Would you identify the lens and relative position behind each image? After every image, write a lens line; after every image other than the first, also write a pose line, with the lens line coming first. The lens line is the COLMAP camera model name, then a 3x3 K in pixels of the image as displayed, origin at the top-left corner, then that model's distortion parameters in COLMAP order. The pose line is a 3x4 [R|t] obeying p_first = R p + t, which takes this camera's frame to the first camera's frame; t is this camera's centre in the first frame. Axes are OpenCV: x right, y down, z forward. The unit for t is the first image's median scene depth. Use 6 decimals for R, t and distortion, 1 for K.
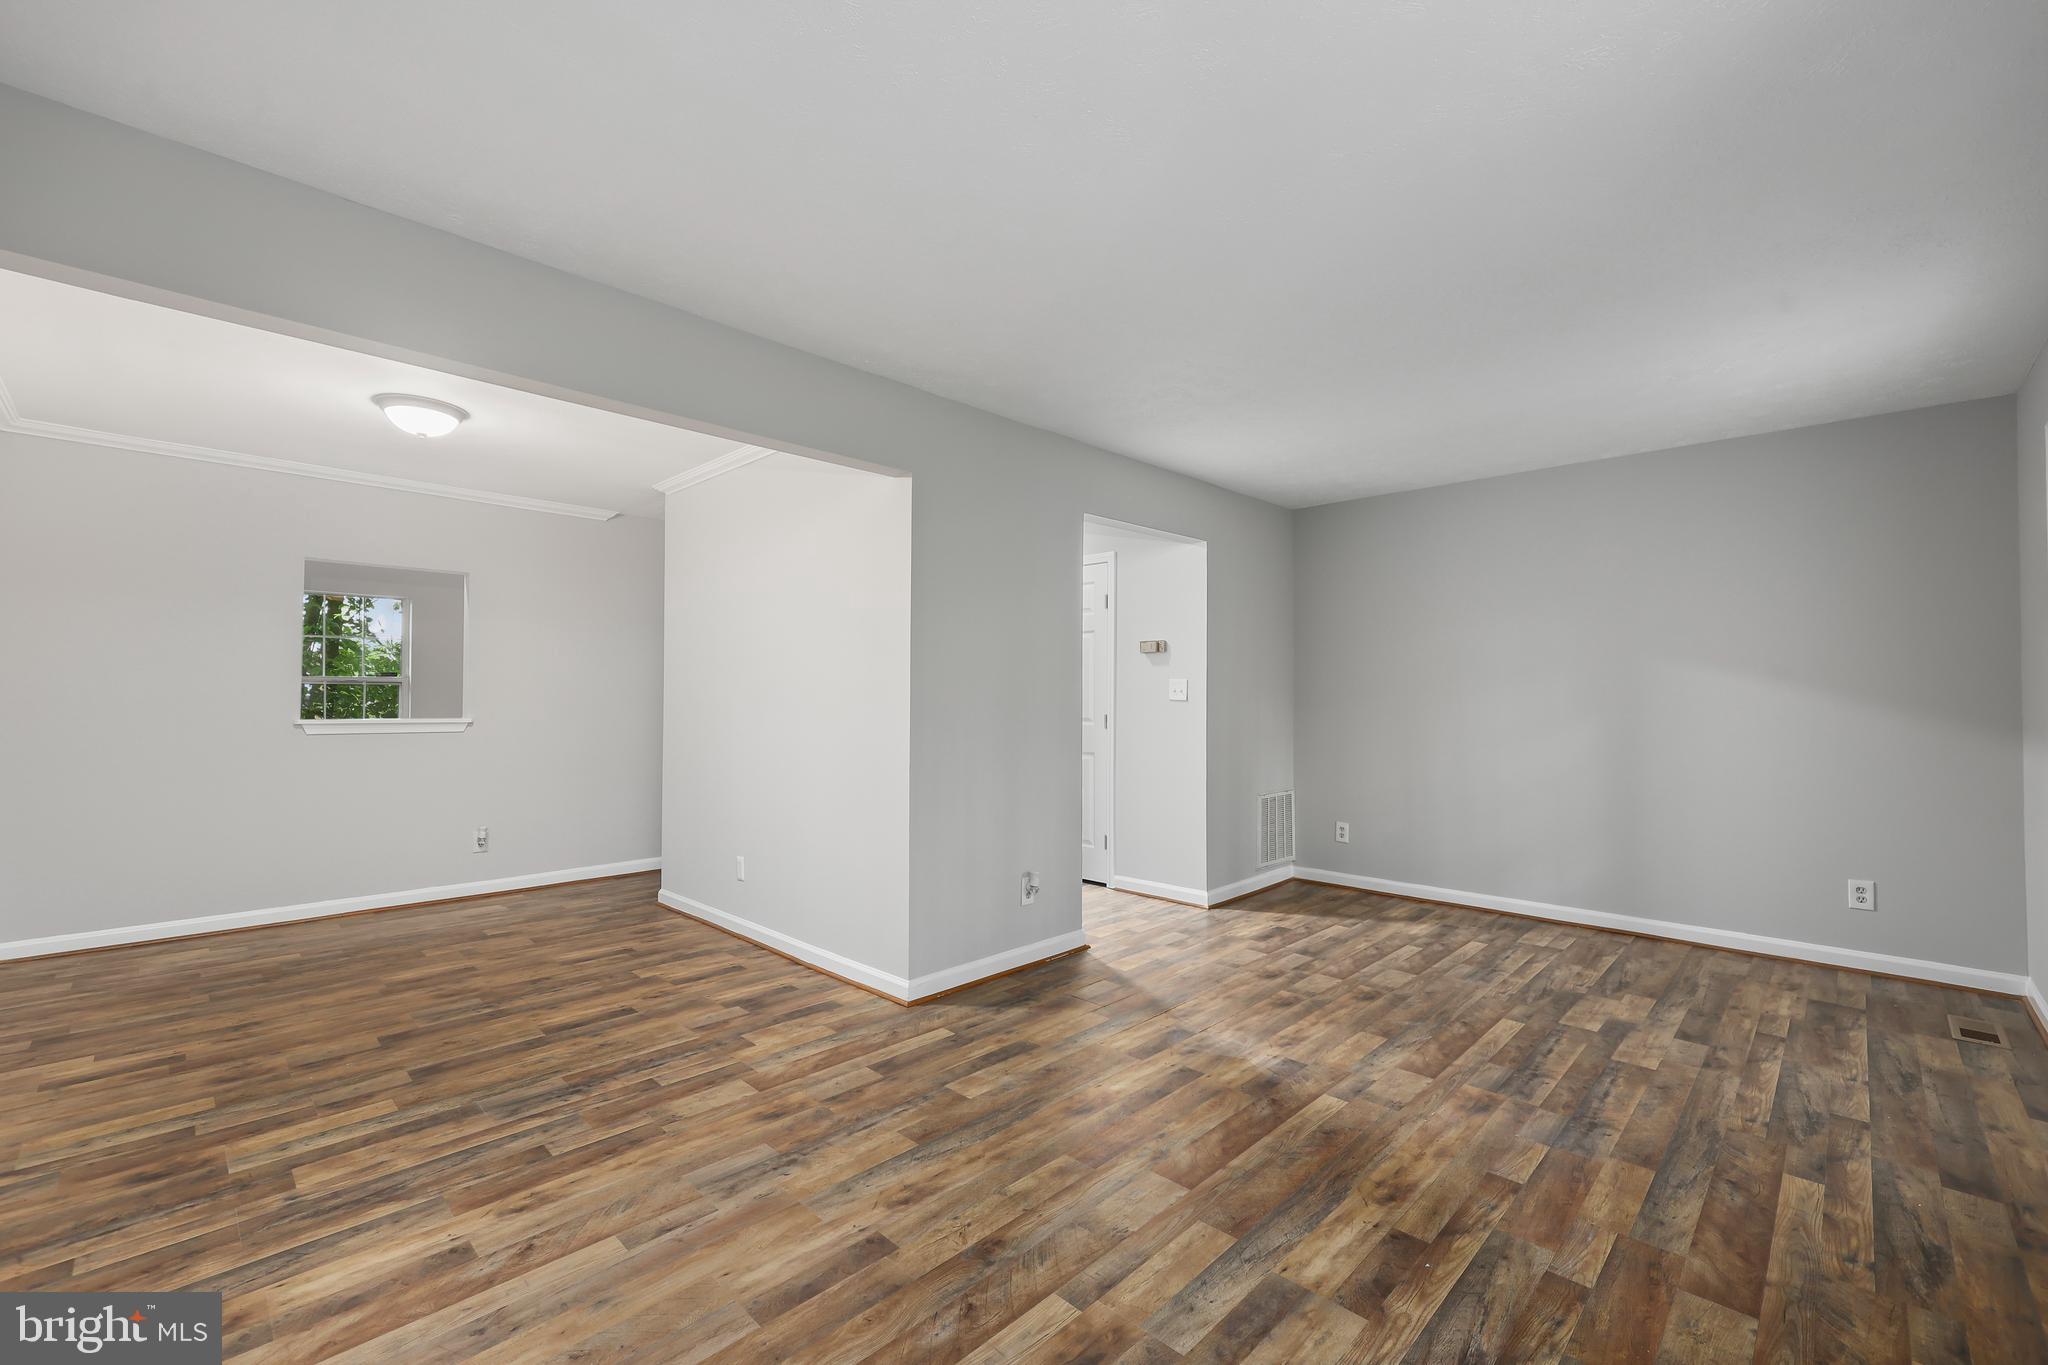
lens RADIAL K [[854.7, 0, 1015.4], [0, 854.7, 680.6], [0, 0, 1]] dist [0.004352, 0.000293]
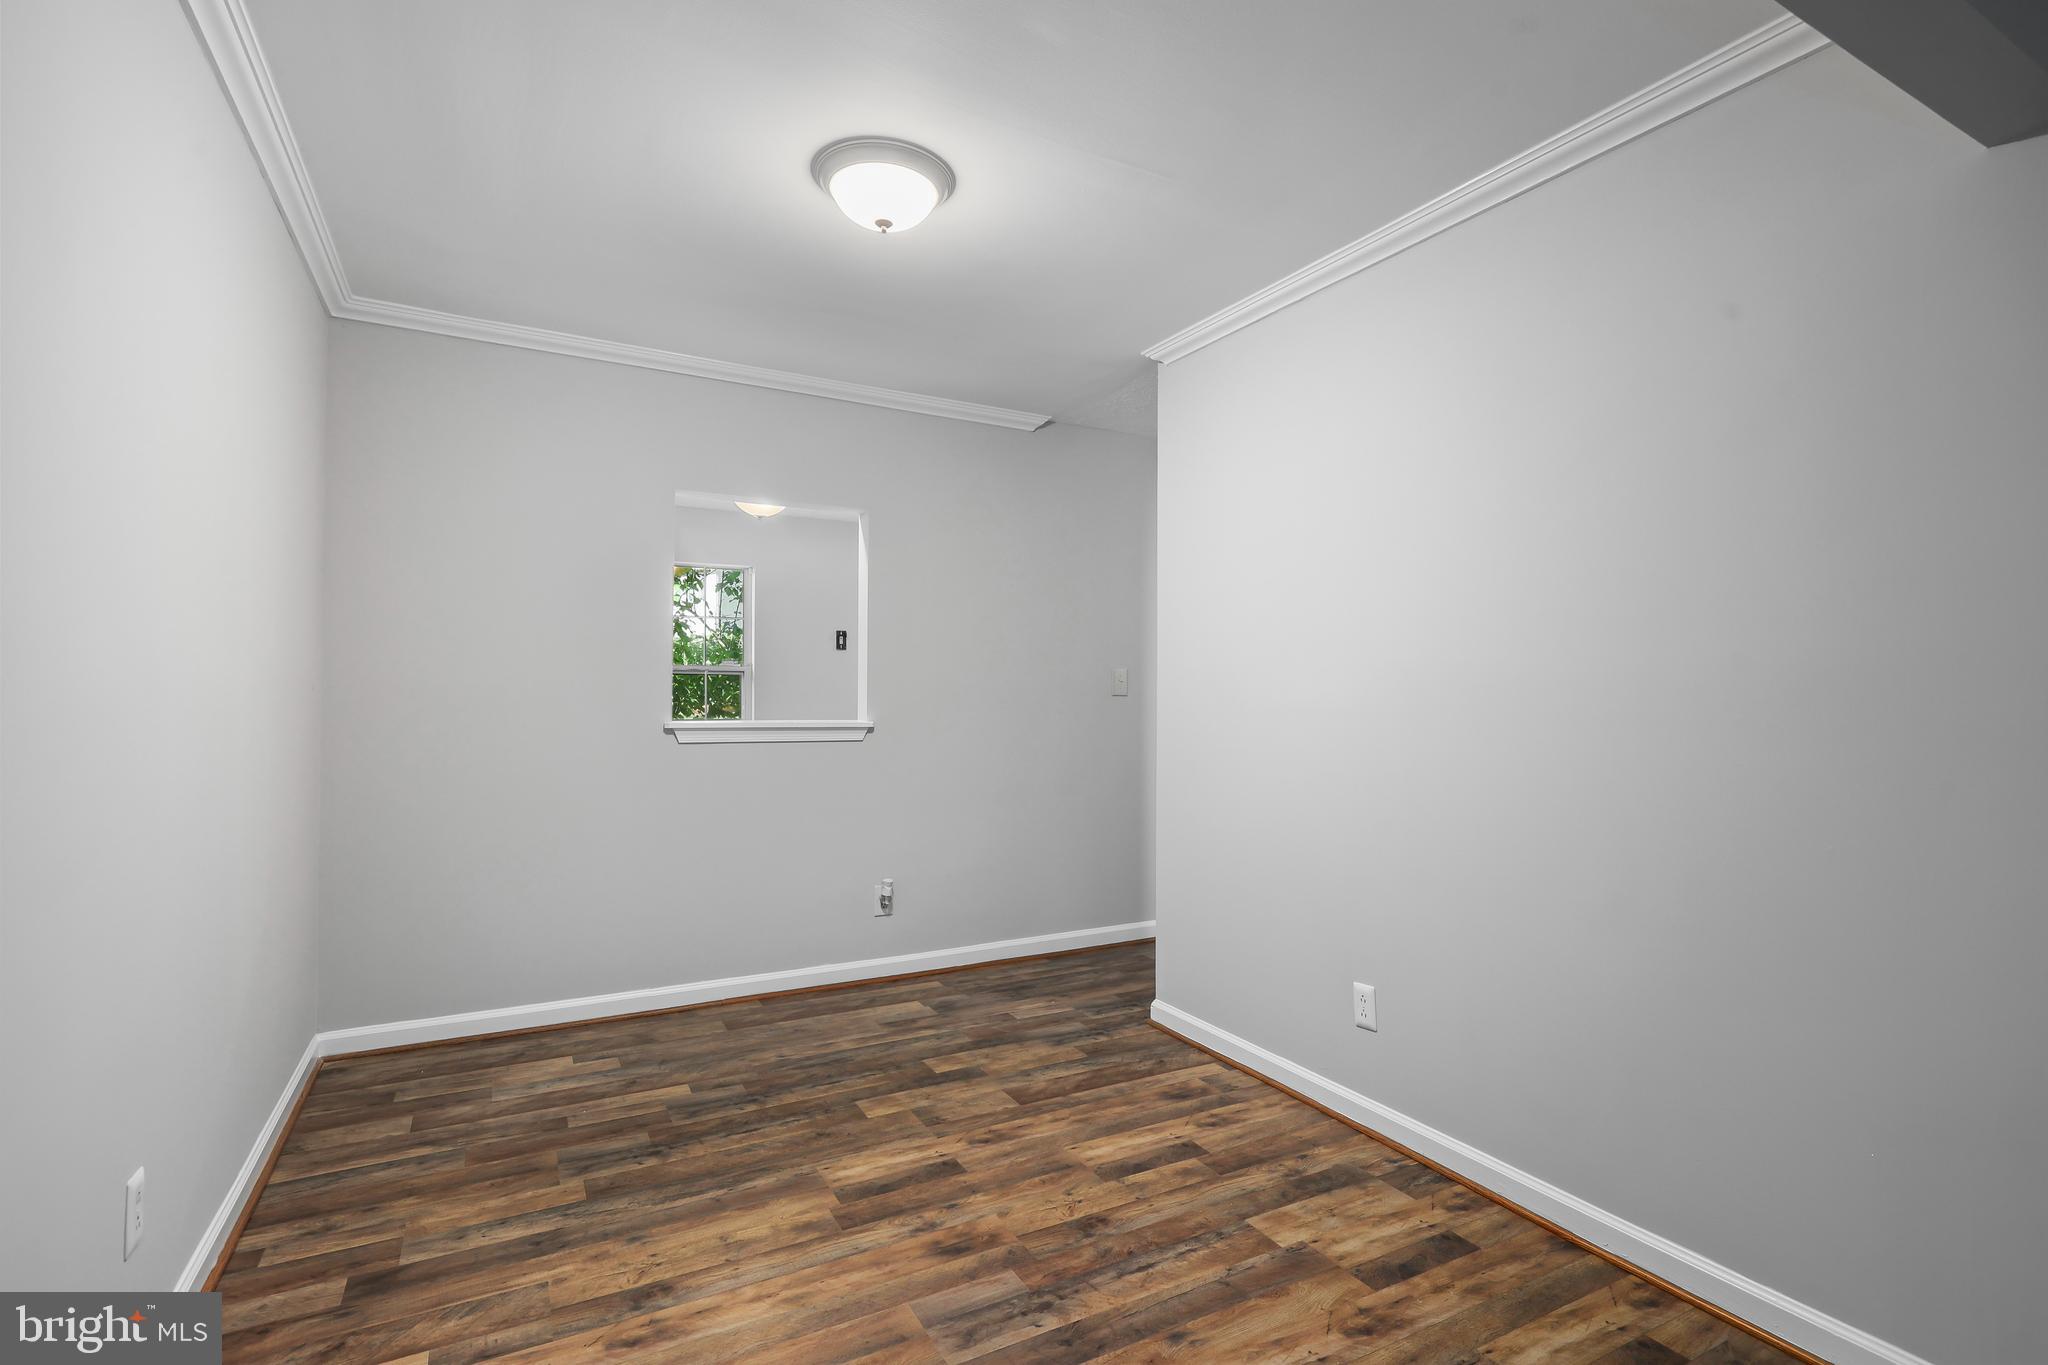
lens RADIAL K [[978.1, 0, 1030.0], [0, 978.1, 688.4], [0, 0, 1]] dist [-0.005623, 0.000111]
pose [[0.958488, 0.004962, -0.285091, -0.377979], [-0.000530, 0.999878, 0.015620, 0.007316], [0.285134, -0.014821, 0.958373, 0.371753]]
